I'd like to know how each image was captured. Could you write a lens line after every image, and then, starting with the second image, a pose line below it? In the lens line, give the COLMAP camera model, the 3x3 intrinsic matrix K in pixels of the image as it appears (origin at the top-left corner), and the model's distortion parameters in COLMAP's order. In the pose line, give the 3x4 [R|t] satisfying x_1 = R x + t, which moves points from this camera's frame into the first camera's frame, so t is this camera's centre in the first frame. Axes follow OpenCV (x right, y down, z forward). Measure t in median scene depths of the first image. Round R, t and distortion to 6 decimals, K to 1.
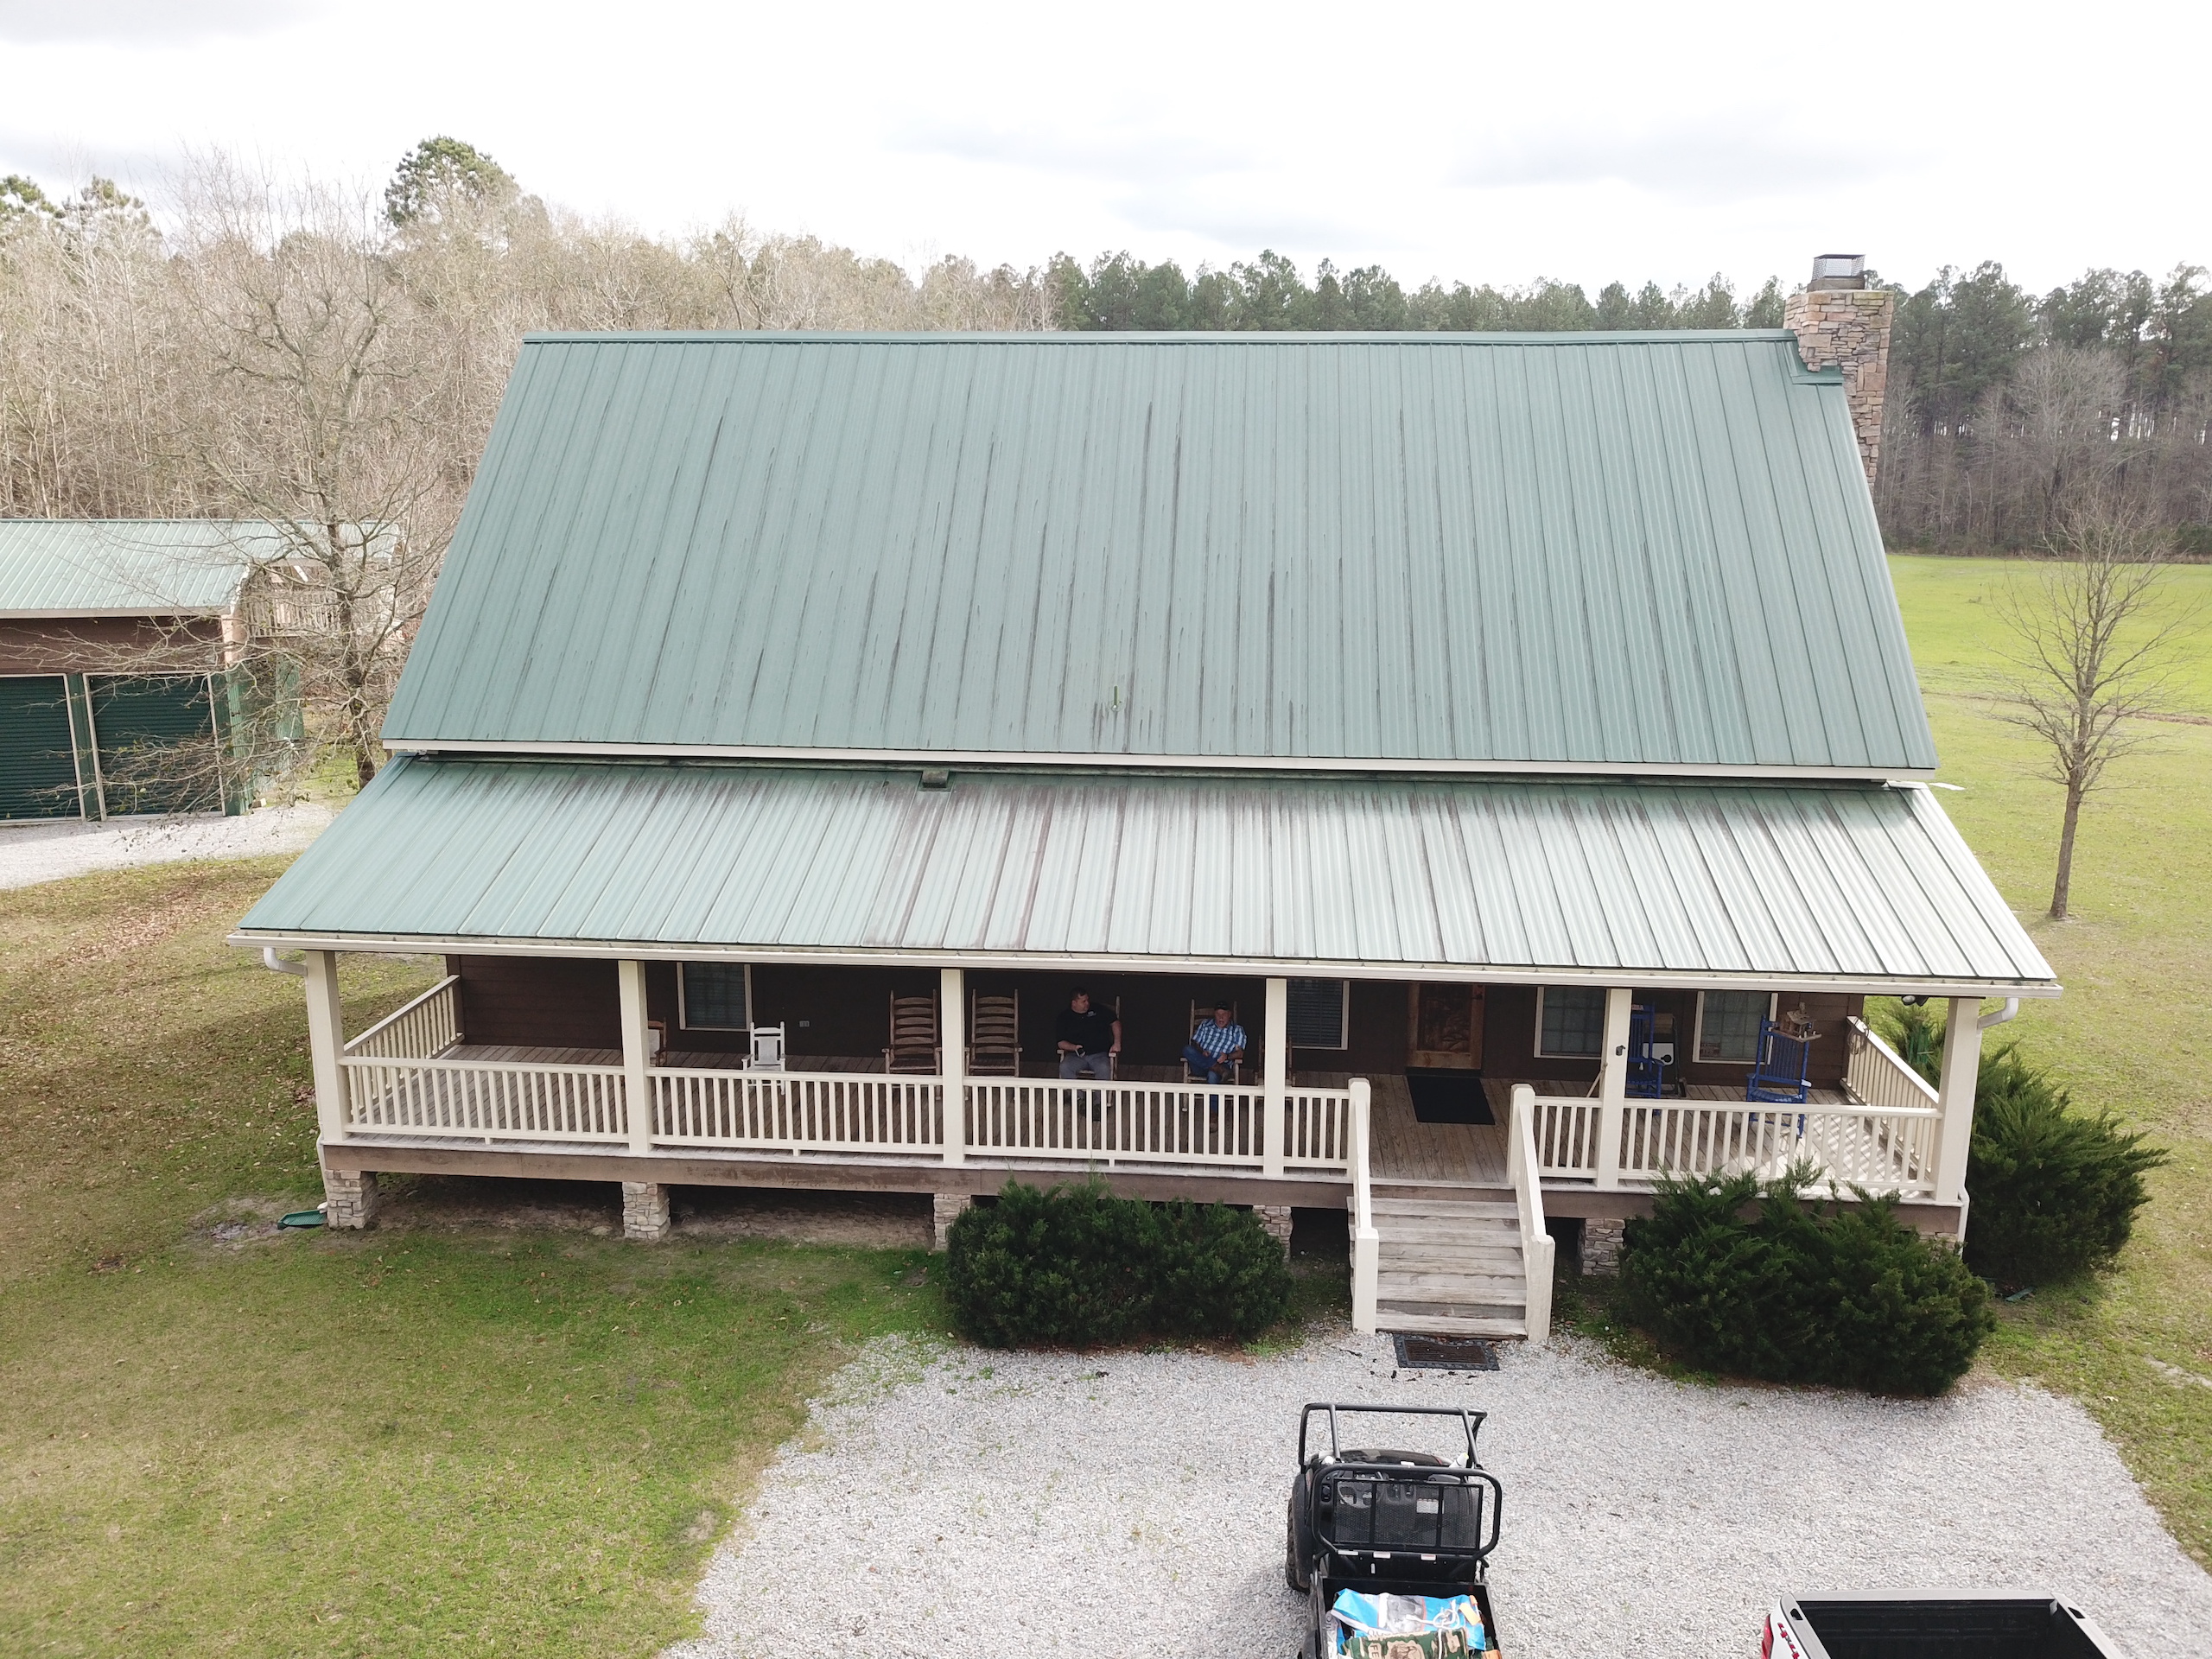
lens RADIAL K [[1716.6, 0, 1087.3], [0, 1716.6, 833.8], [0, 0, 1]] dist [0.028265, -0.003139]
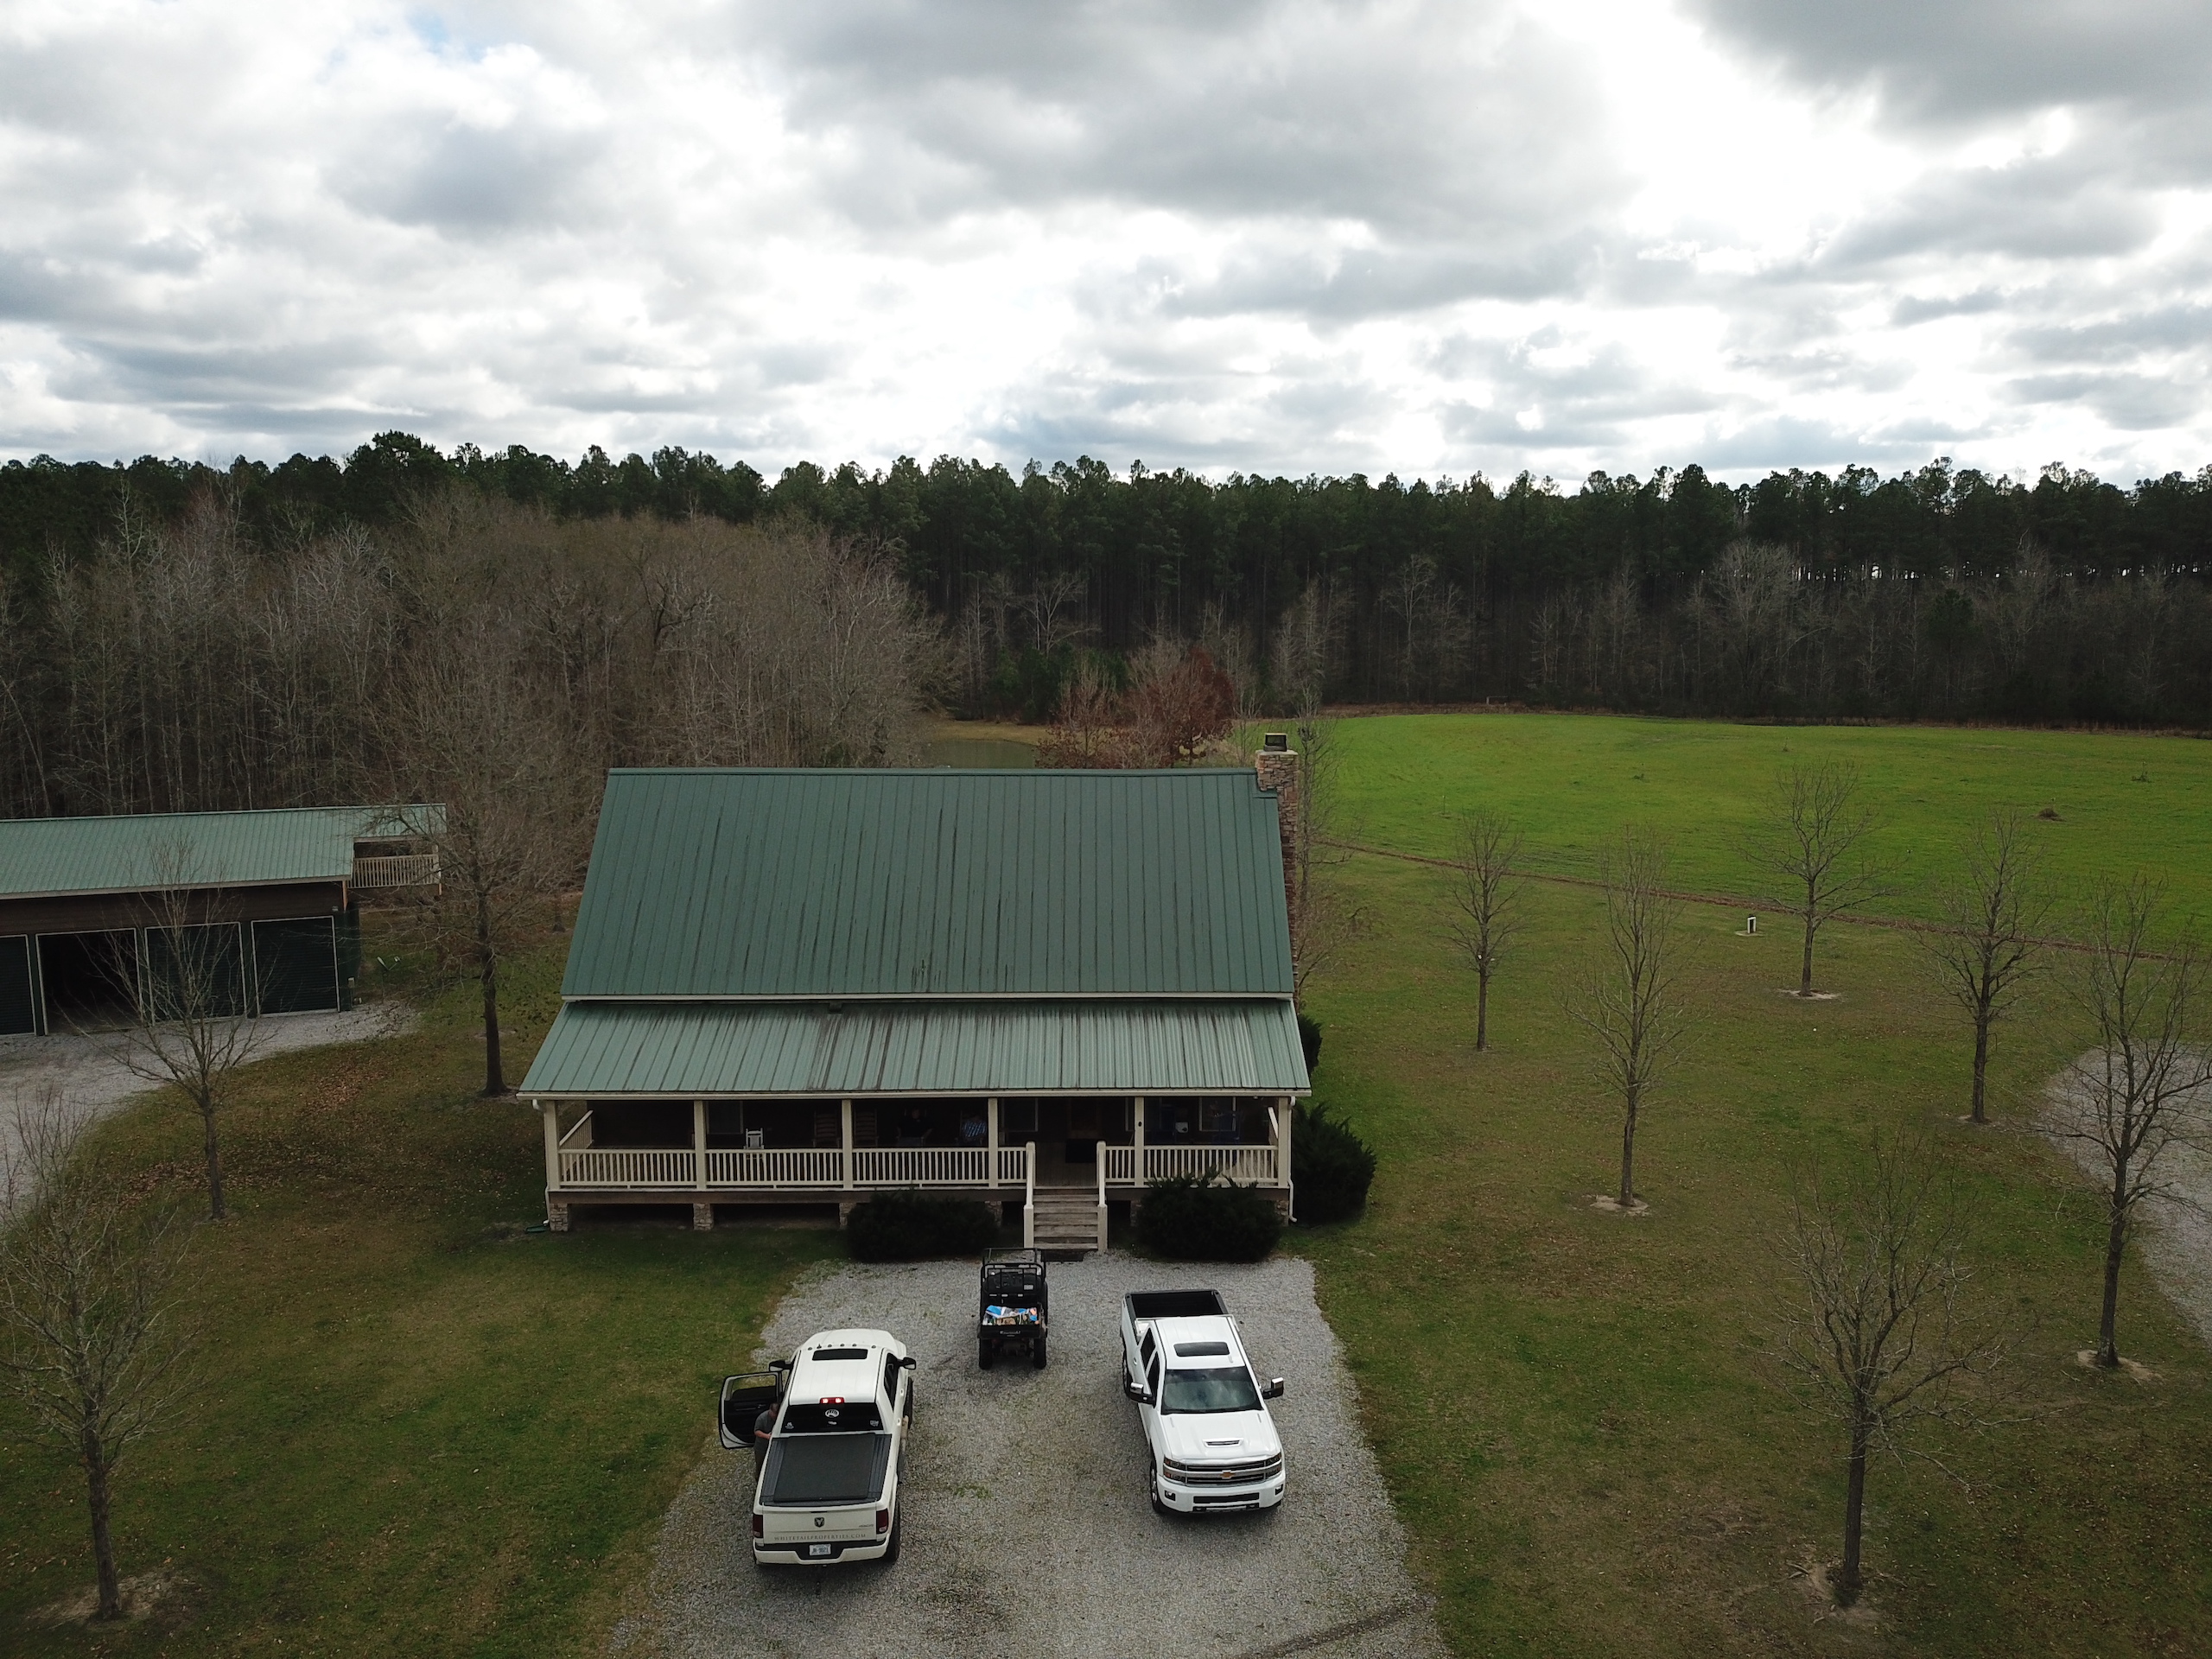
lens RADIAL K [[1716.6, 0, 1122.2], [0, 1716.6, 810.3], [0, 0, 1]] dist [0.028265, -0.003139]
pose [[0.994102, -0.014445, 0.107479, 0.040283], [0.023485, 0.996245, -0.083327, -0.096962], [-0.105872, 0.085360, 0.990709, -1.237519]]
